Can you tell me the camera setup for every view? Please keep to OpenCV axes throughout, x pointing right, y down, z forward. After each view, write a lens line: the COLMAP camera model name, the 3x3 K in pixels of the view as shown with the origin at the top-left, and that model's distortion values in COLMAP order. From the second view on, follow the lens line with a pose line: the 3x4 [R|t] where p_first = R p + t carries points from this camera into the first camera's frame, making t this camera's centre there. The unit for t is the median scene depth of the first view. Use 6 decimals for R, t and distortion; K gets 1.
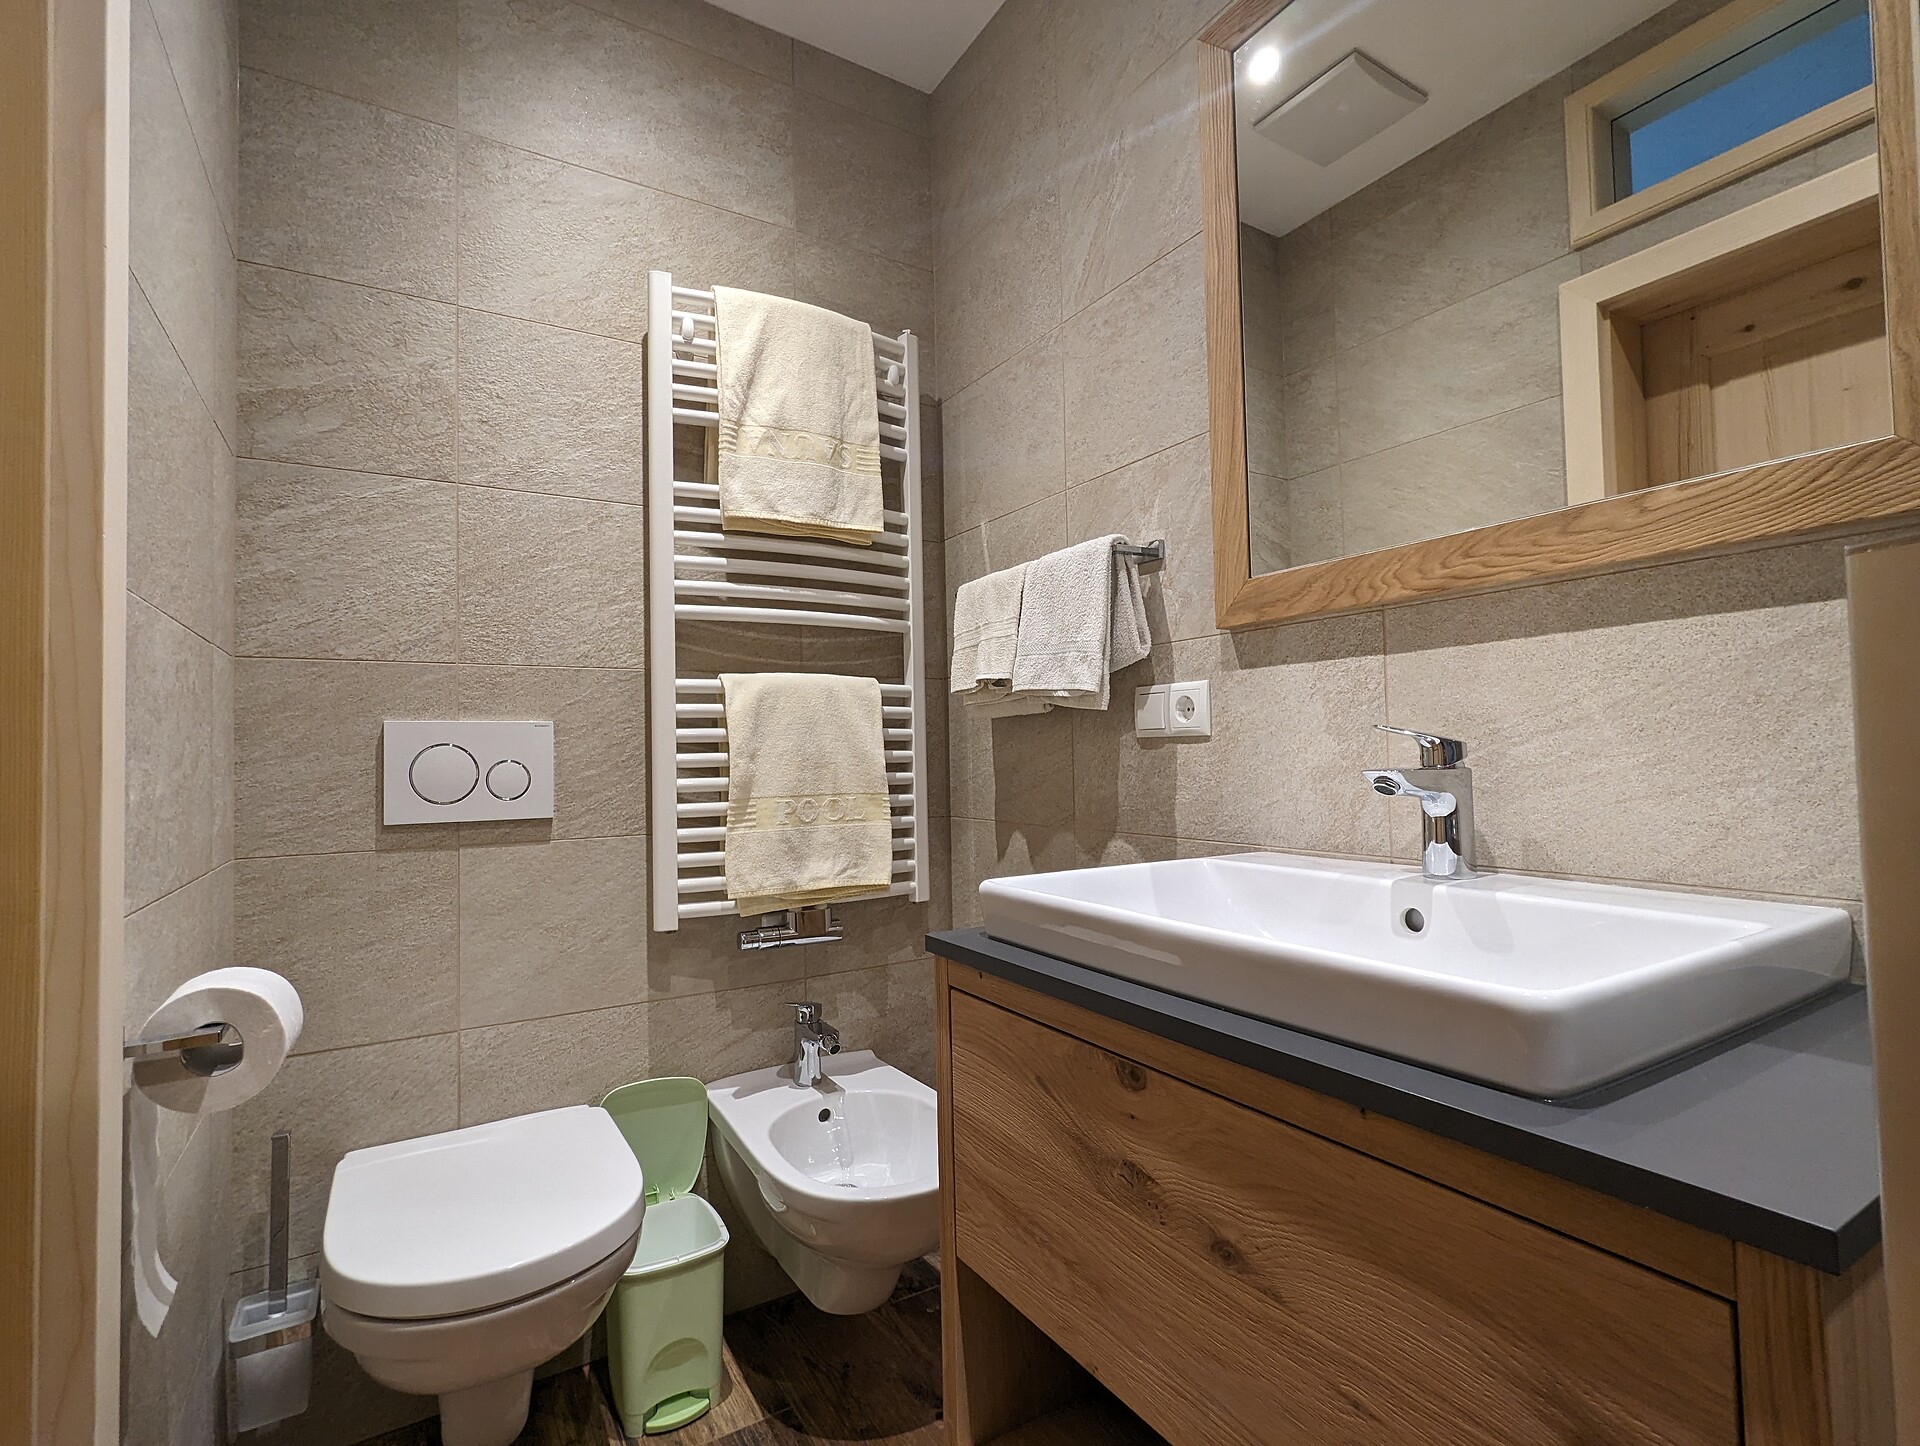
lens RADIAL K [[924.0, 0, 962.5], [0, 924.0, 728.4], [0, 0, 1]] dist [-0.000653, 0.006730]
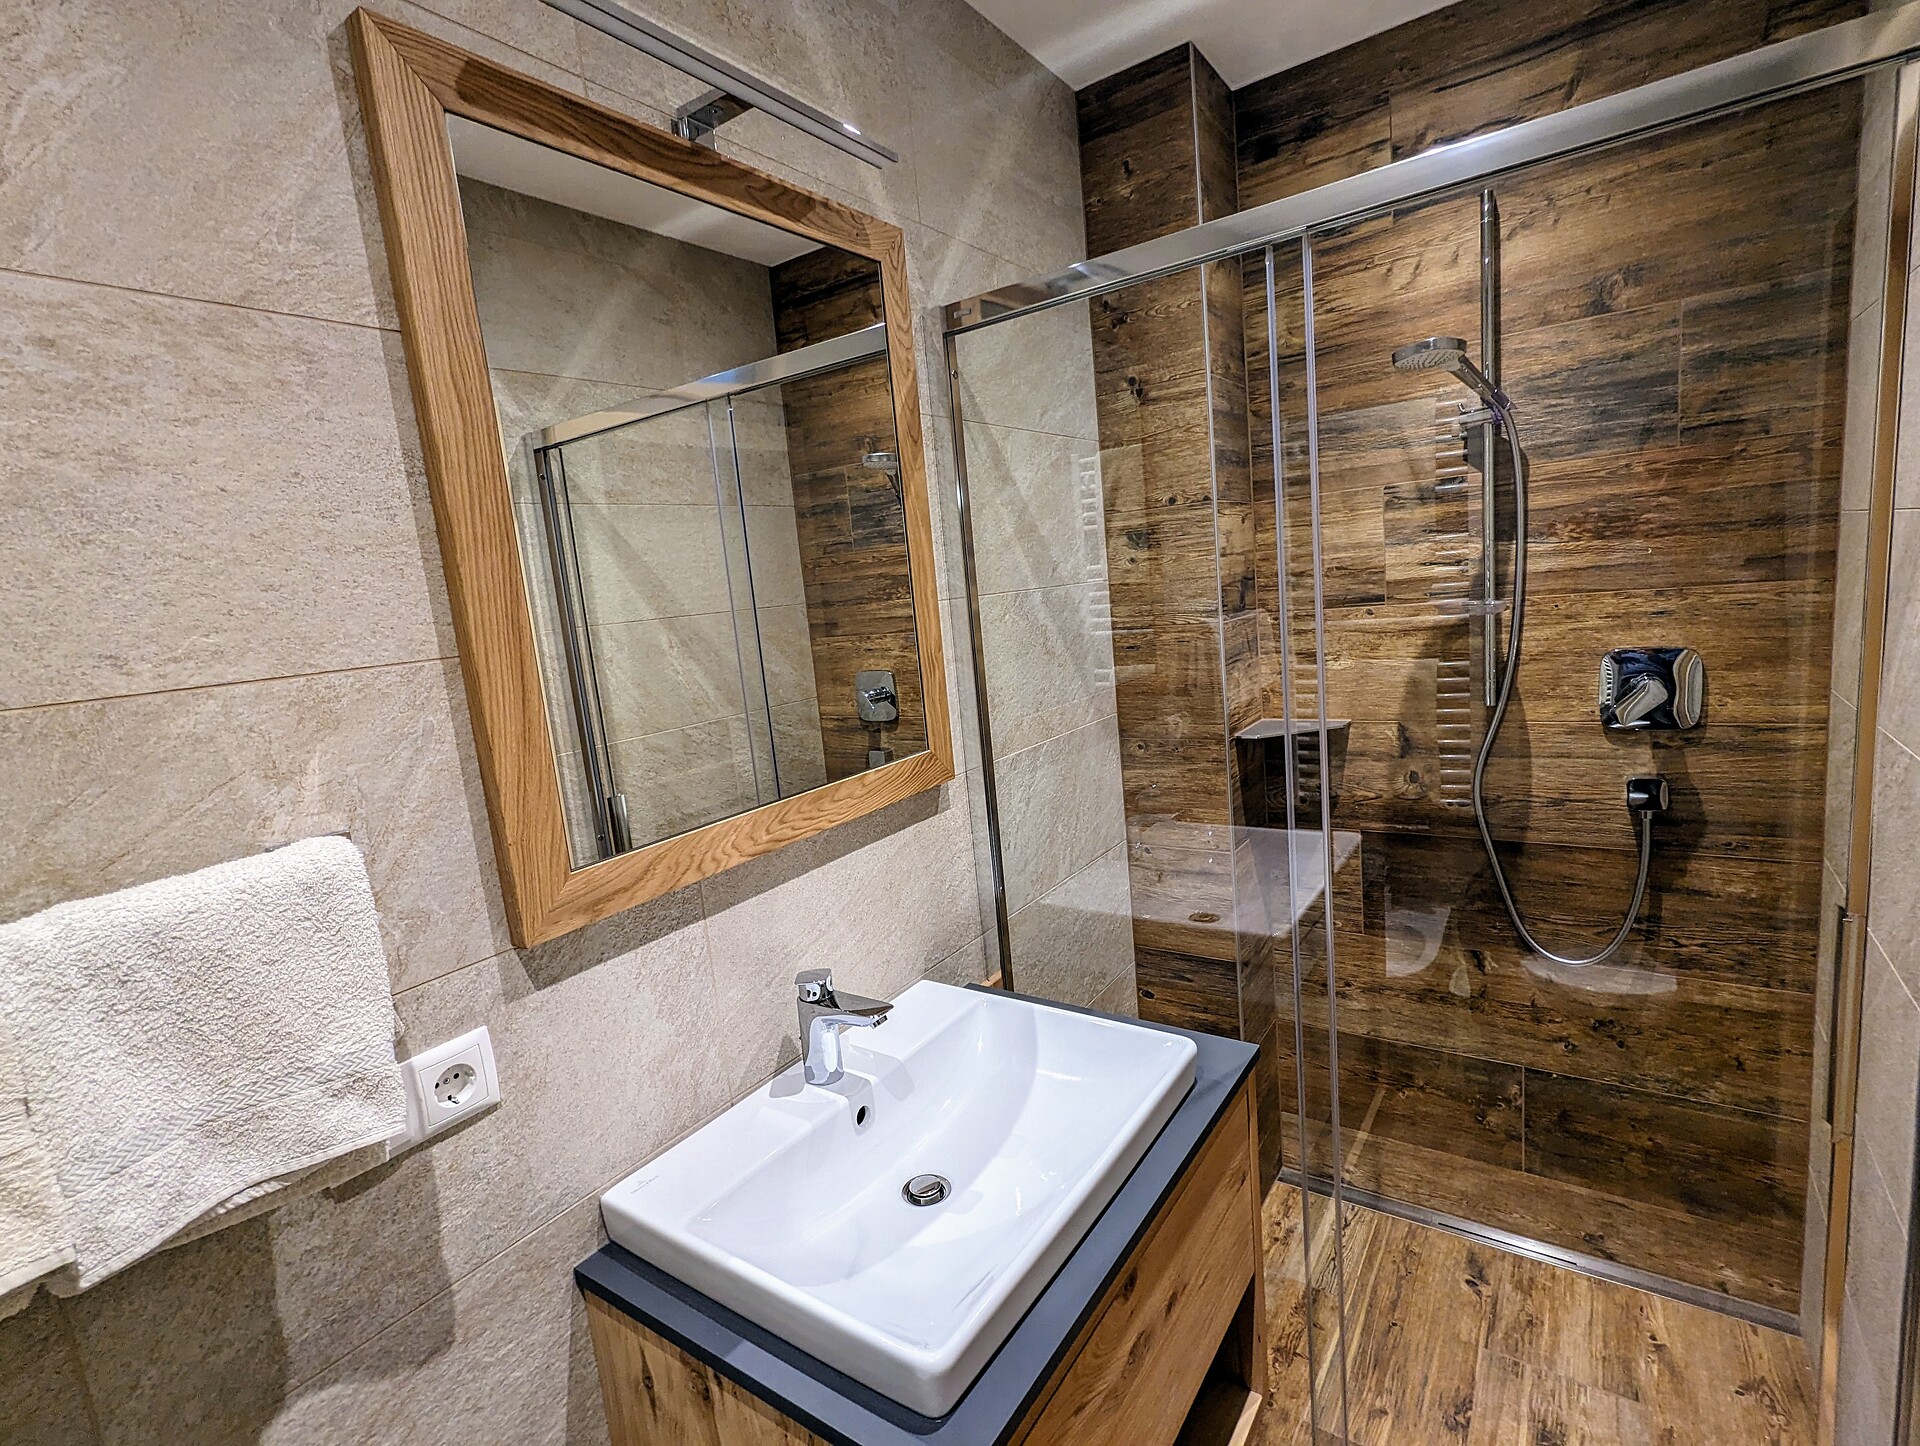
lens RADIAL K [[924.0, 0, 959.0], [0, 924.0, 718.5], [0, 0, 1]] dist [-0.000653, 0.006730]
pose [[-0.389709, -0.088092, 0.916715, -0.531952], [0.065916, 0.990193, 0.123175, -0.378099], [-0.918576, 0.108429, -0.380080, 1.024162]]
